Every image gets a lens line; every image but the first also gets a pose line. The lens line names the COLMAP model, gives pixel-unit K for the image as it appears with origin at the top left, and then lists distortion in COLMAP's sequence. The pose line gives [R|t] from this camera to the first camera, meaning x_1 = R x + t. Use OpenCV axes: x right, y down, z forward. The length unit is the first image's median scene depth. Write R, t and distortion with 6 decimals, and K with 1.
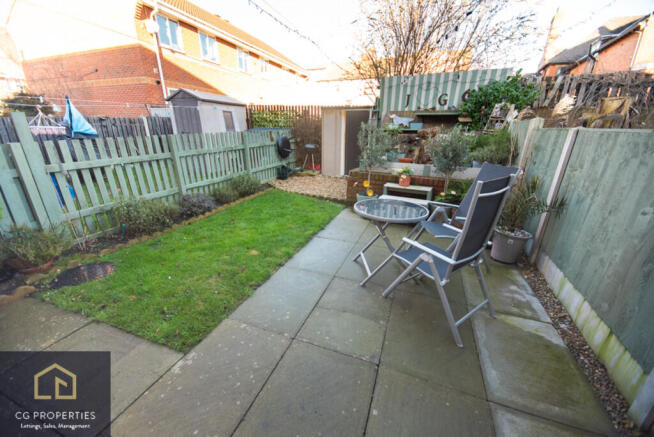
lens RADIAL K [[243.2, 0, 325.9], [0, 243.2, 221.2], [0, 0, 1]] dist [0.001225, 0.000026]
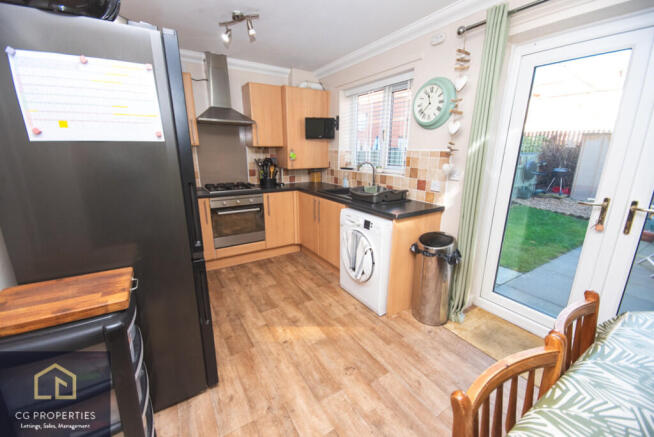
lens RADIAL K [[264.3, 0, 333.0], [0, 264.3, 222.9], [0, 0, 1]] dist [0.003116, -0.000434]
pose [[0.811382, 0.155024, -0.563584, -0.208275], [-0.205492, 0.978293, -0.026746, 0.158673], [0.547204, 0.137513, 0.825626, -0.488638]]
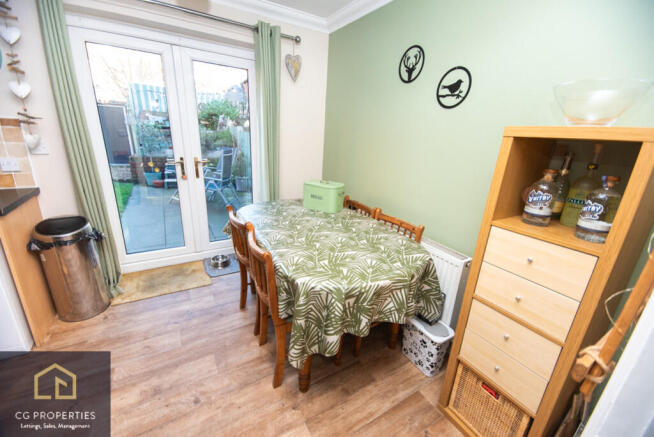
lens RADIAL K [[264.3, 0, 333.4], [0, 264.3, 218.4], [0, 0, 1]] dist [0.003116, -0.000434]
pose [[0.583020, -0.217263, 0.782869, -0.369357], [0.225117, 0.969053, 0.101283, 0.177235], [-0.780647, 0.117186, 0.613887, -0.559707]]
